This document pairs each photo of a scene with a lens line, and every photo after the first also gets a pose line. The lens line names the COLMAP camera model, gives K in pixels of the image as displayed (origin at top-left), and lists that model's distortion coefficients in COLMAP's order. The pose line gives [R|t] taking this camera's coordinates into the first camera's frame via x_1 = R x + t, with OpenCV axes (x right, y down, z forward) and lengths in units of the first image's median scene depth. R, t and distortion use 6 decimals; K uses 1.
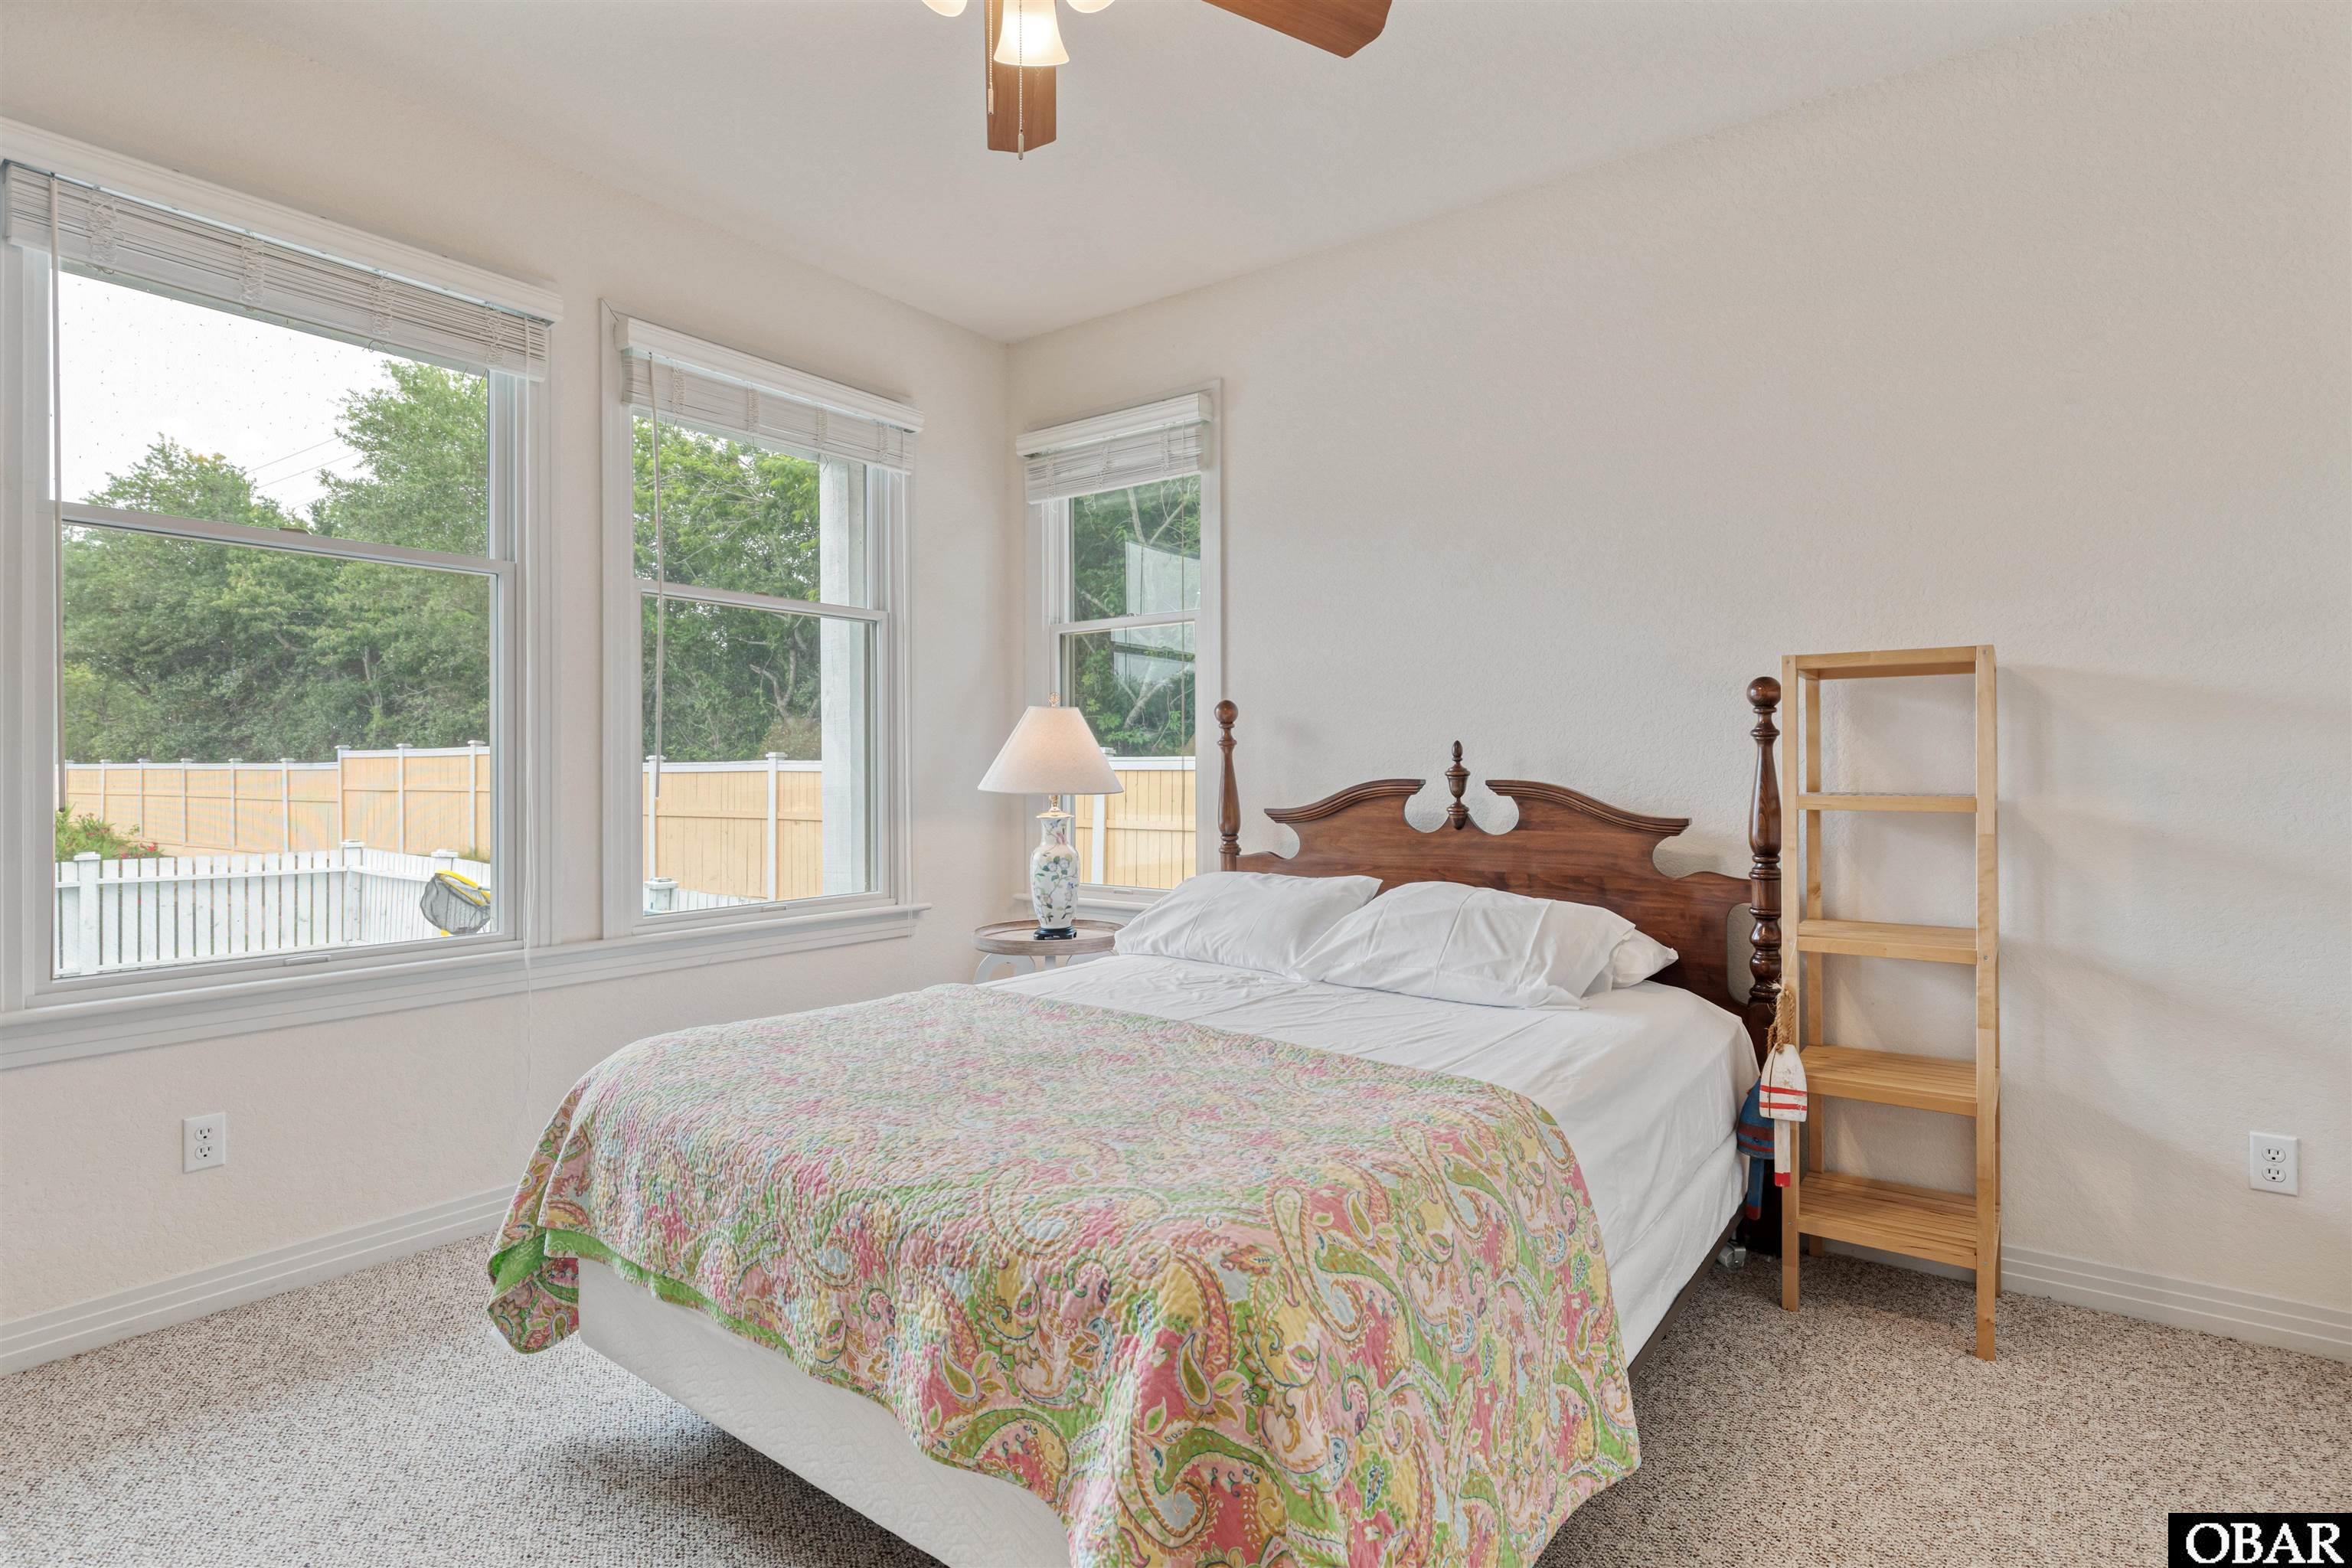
lens RADIAL K [[1165.3, 0, 1189.6], [0, 1165.3, 773.1], [0, 0, 1]] dist [-0.001135, 0.000251]
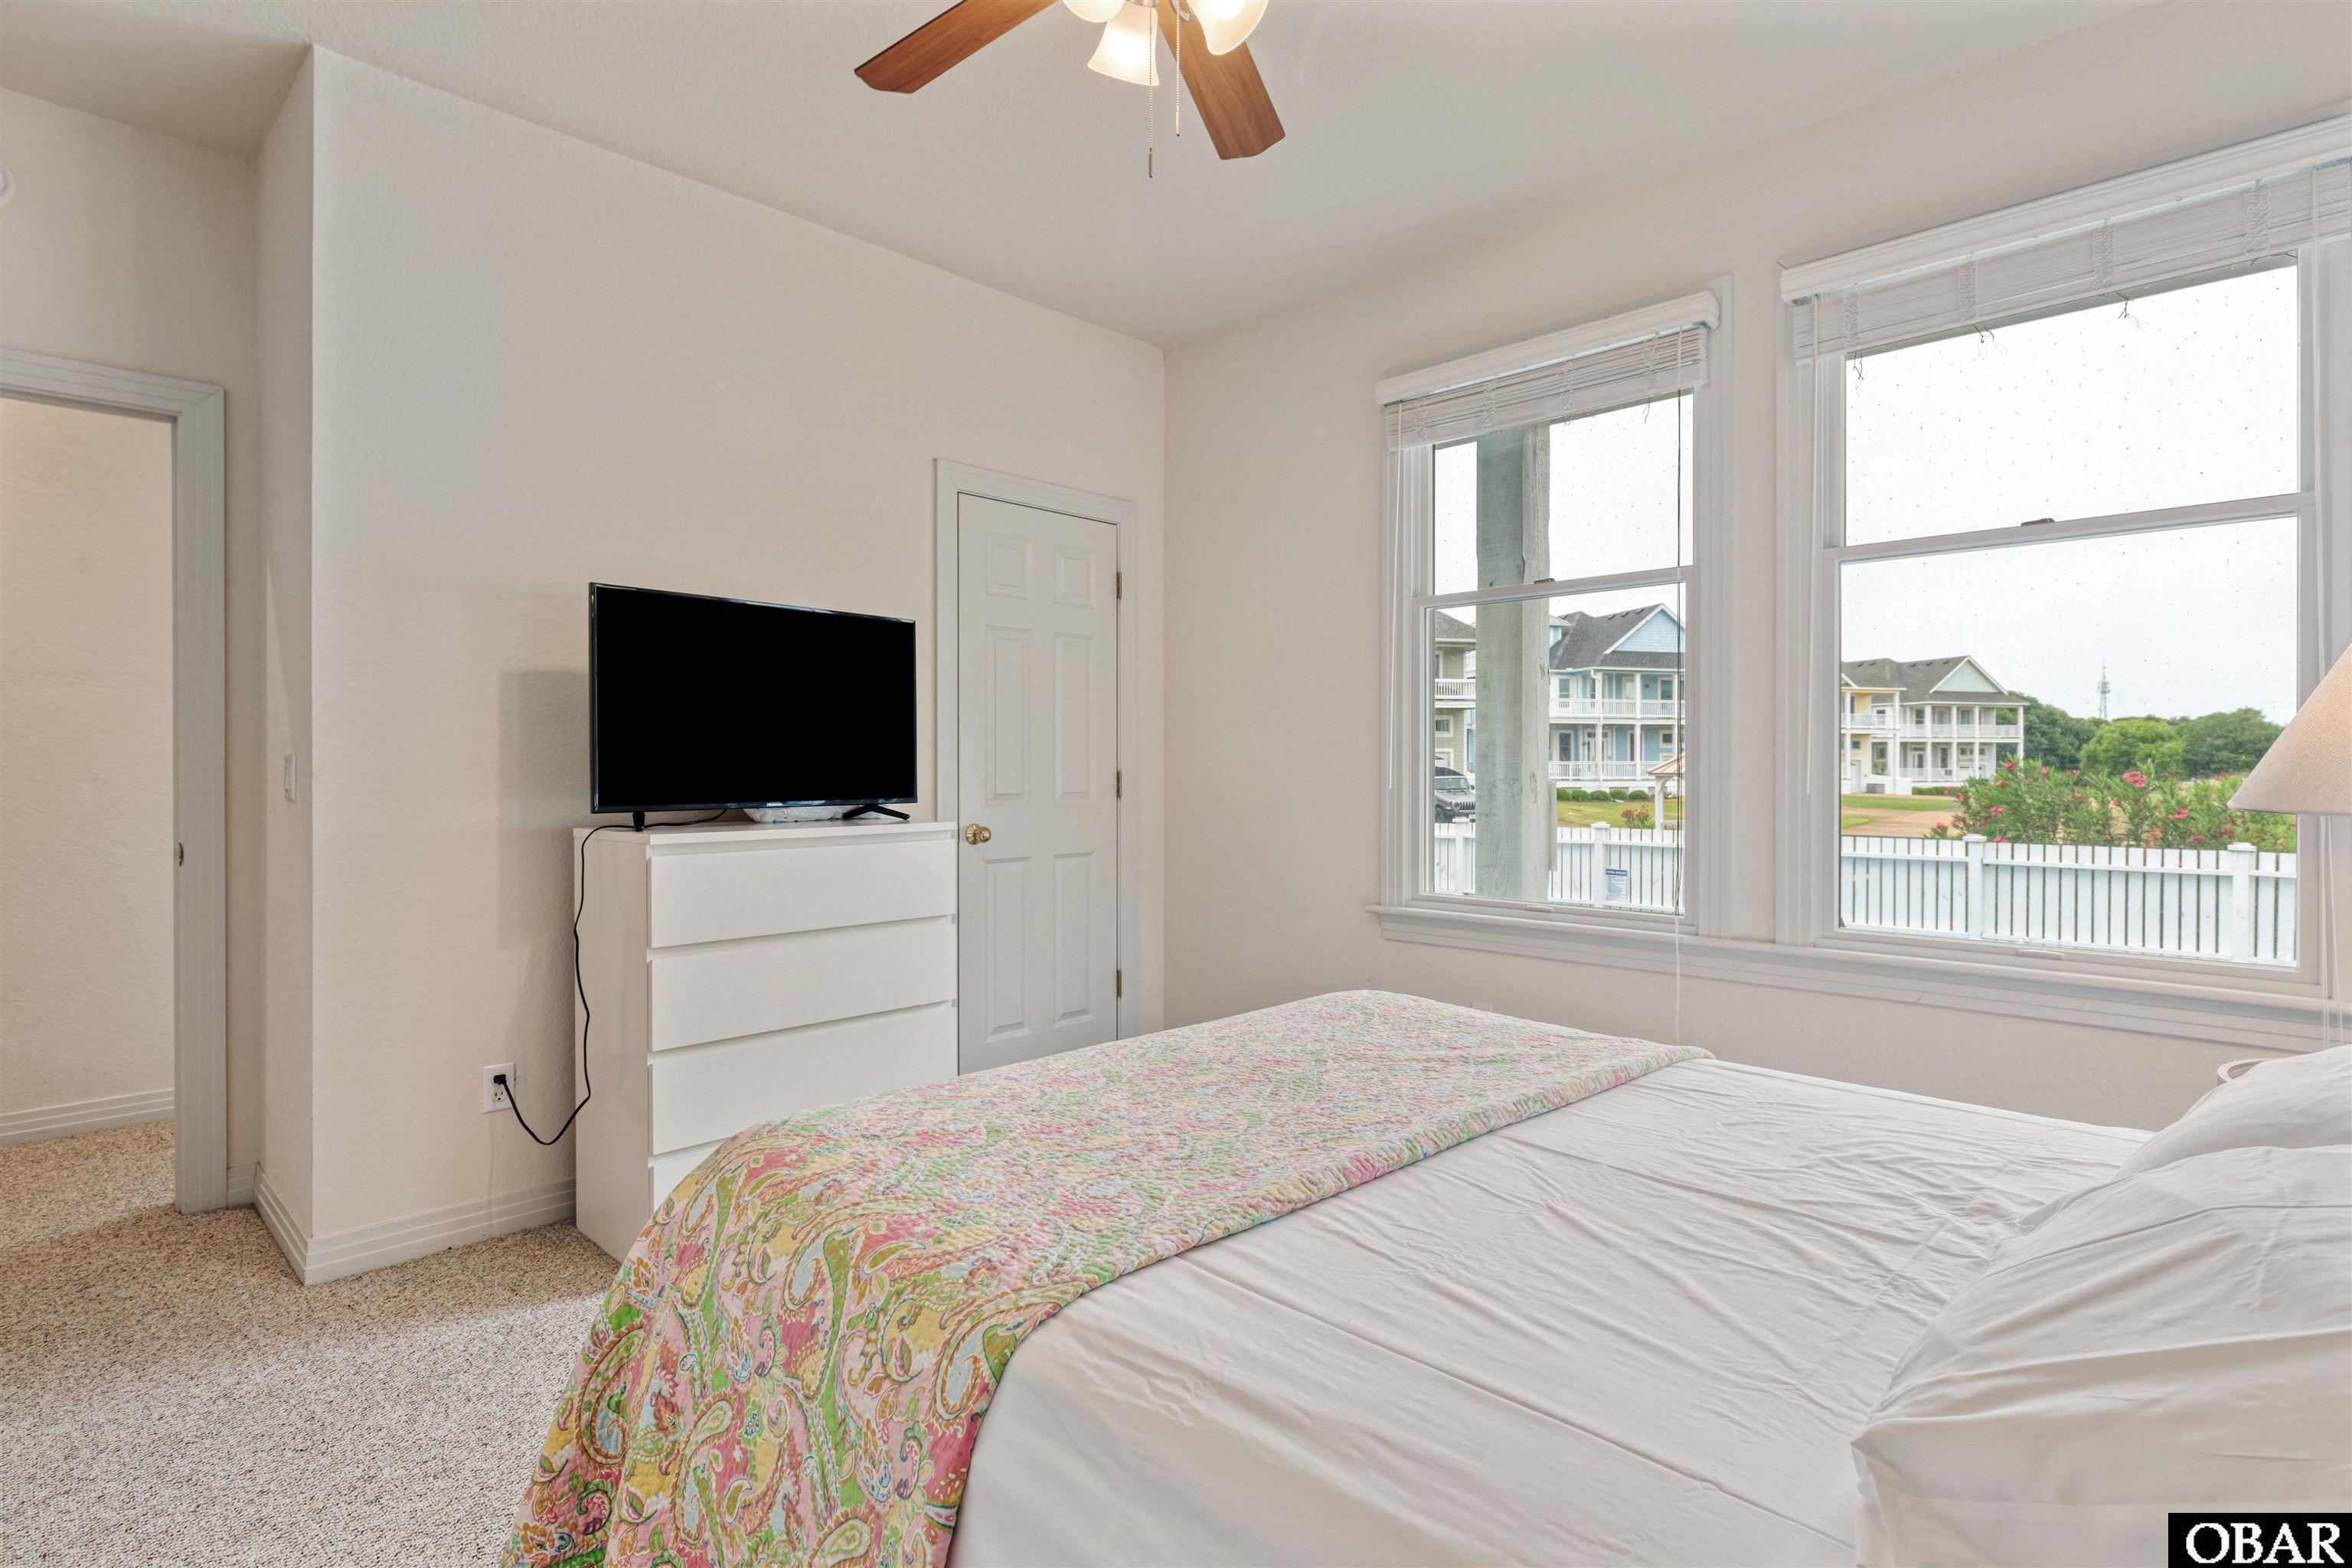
lens RADIAL K [[1165.3, 0, 1190.4], [0, 1165.3, 774.9], [0, 0, 1]] dist [-0.001135, 0.000251]
pose [[-0.134096, 0.013609, -0.990875, 0.993482], [-0.003281, 0.999894, 0.014177, -0.011896], [0.990963, 0.005152, -0.134037, 1.317869]]
